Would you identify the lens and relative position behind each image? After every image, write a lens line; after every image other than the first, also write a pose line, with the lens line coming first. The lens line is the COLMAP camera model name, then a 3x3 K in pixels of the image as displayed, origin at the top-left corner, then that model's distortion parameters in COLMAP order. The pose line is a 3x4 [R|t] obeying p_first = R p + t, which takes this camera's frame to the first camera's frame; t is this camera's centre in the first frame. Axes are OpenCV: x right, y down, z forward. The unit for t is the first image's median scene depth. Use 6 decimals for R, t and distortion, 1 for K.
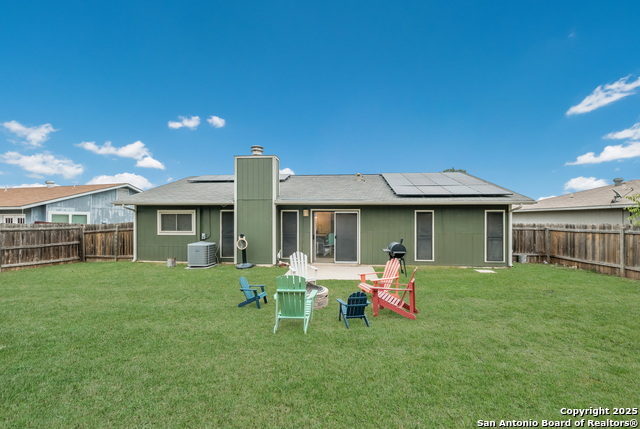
lens RADIAL K [[279.3, 0, 318.8], [0, 279.3, 208.1], [0, 0, 1]] dist [0.000306, -0.000085]
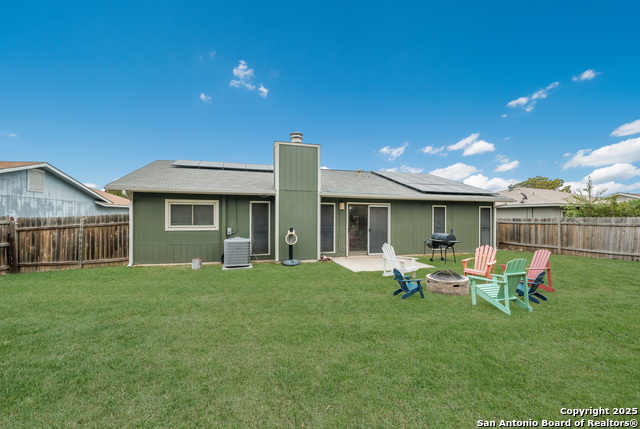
lens RADIAL K [[279.3, 0, 318.8], [0, 279.3, 208.1], [0, 0, 1]] dist [0.000306, -0.000085]
pose [[0.930295, 0.014745, 0.366517, -0.485820], [-0.018630, 0.999801, 0.007065, 0.019175], [-0.366340, -0.013401, 0.930385, 0.110135]]
